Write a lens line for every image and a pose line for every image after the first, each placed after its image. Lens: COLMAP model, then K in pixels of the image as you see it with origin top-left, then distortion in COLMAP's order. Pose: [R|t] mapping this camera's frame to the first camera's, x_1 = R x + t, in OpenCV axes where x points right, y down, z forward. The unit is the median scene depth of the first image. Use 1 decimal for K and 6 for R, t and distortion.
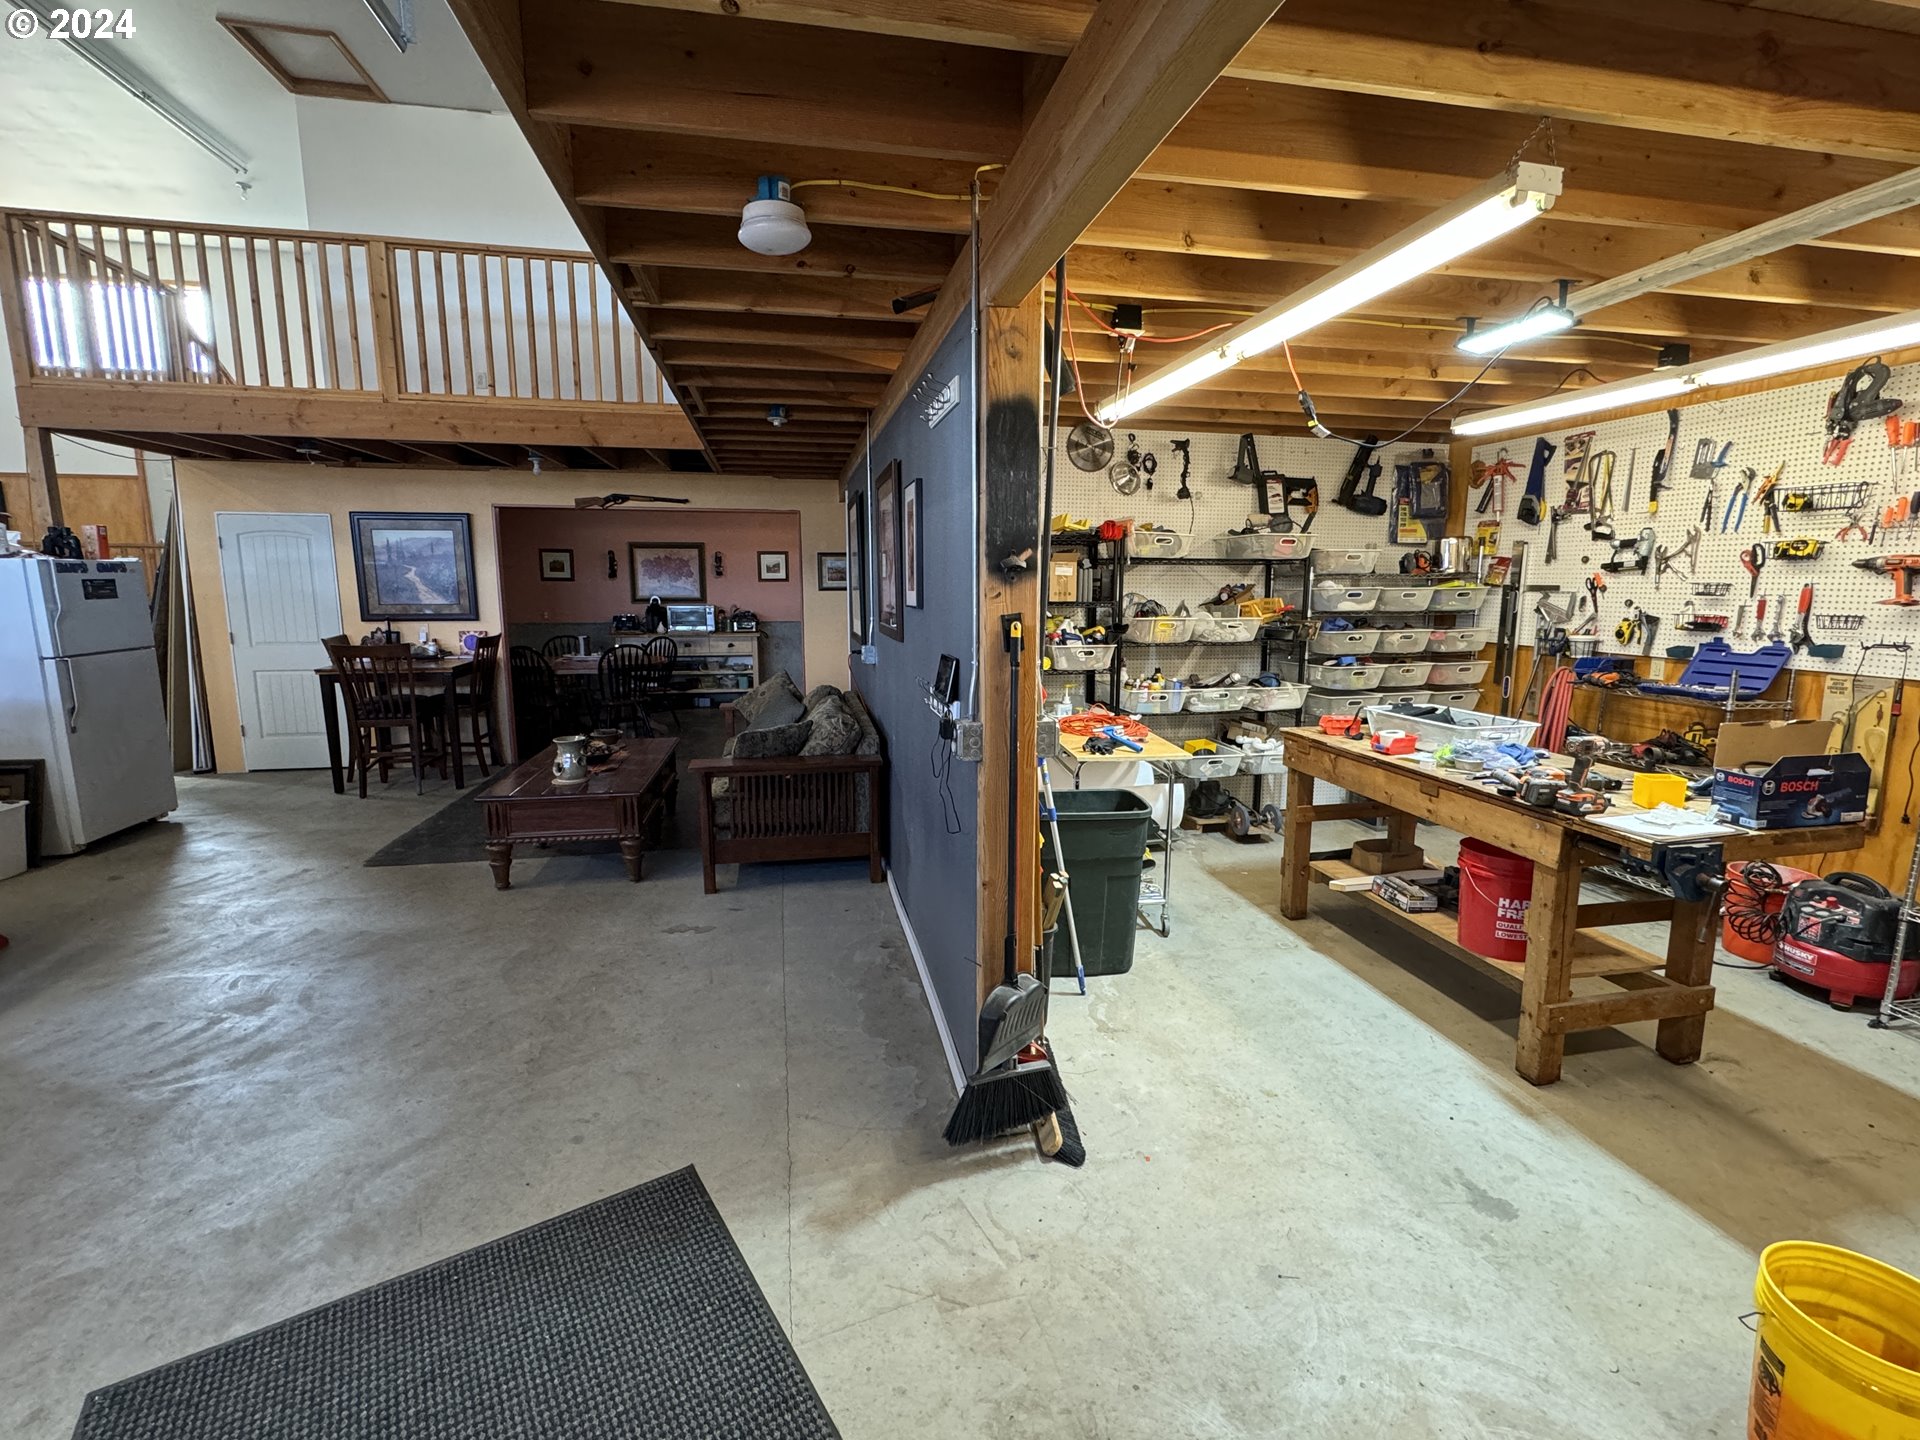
lens RADIAL K [[871.1, 0, 960.0], [0, 871.1, 720.0], [0, 0, 1]] dist [-0.000309, 0.000026]
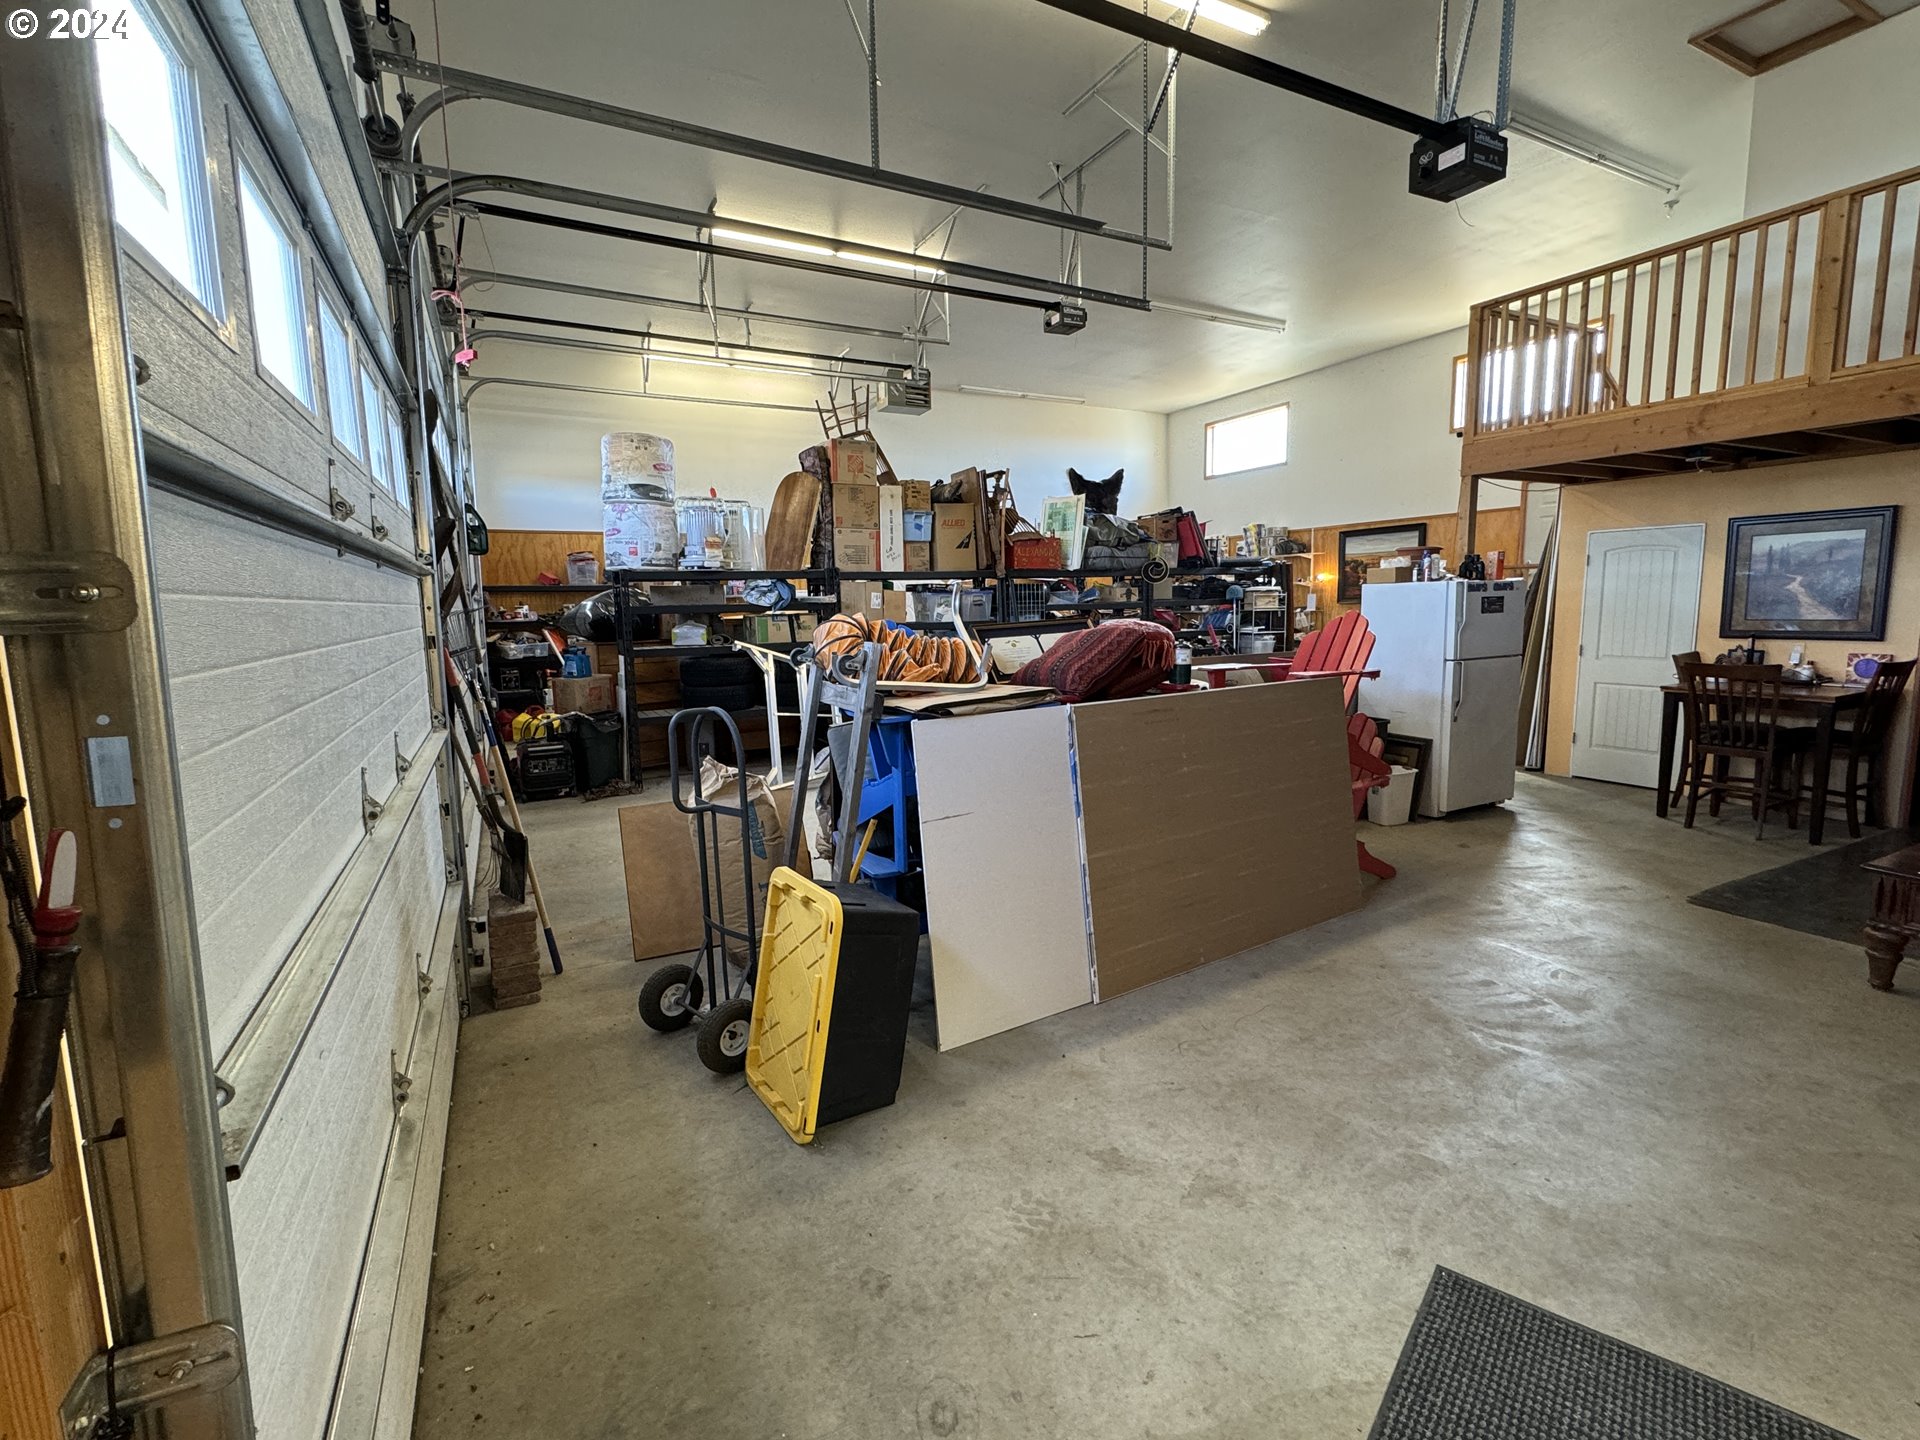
lens RADIAL K [[871.1, 0, 960.0], [0, 871.1, 720.0], [0, 0, 1]] dist [-0.000309, 0.000026]
pose [[0.276684, 0.118853, -0.953583, -0.030438], [-0.133748, 0.987426, 0.084264, 0.001996], [0.951608, 0.104225, 0.289101, -0.018327]]
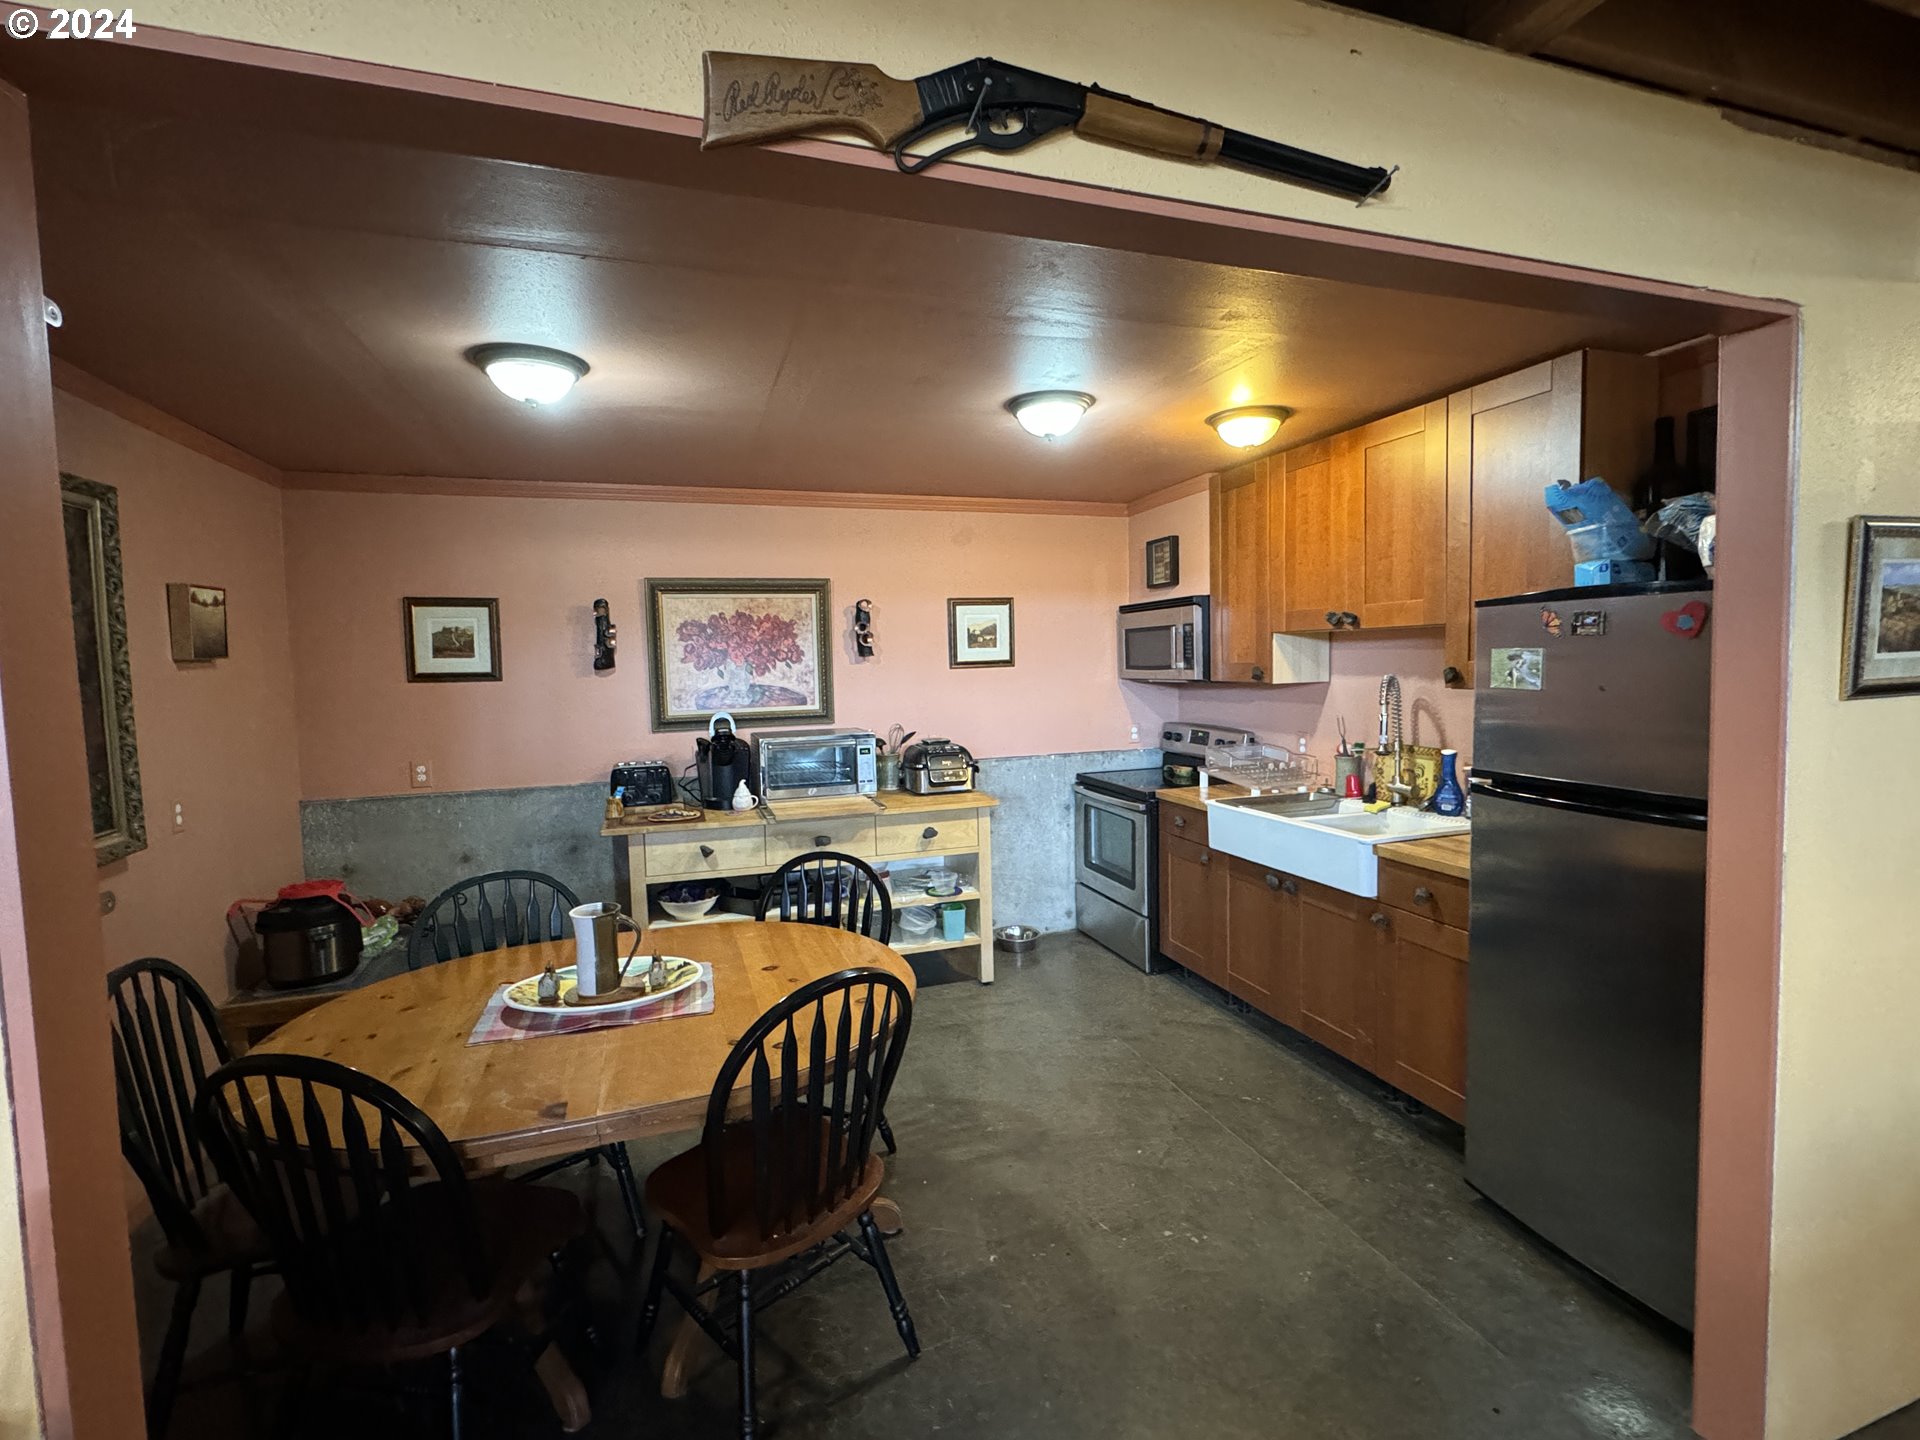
lens RADIAL K [[871.1, 0, 960.0], [0, 871.1, 720.0], [0, 0, 1]] dist [-0.000309, 0.000026]
pose [[0.992243, -0.034653, 0.119384, -0.426646], [0.045590, 0.994886, -0.090131, -0.145246], [-0.115650, 0.094874, 0.988749, 0.885874]]
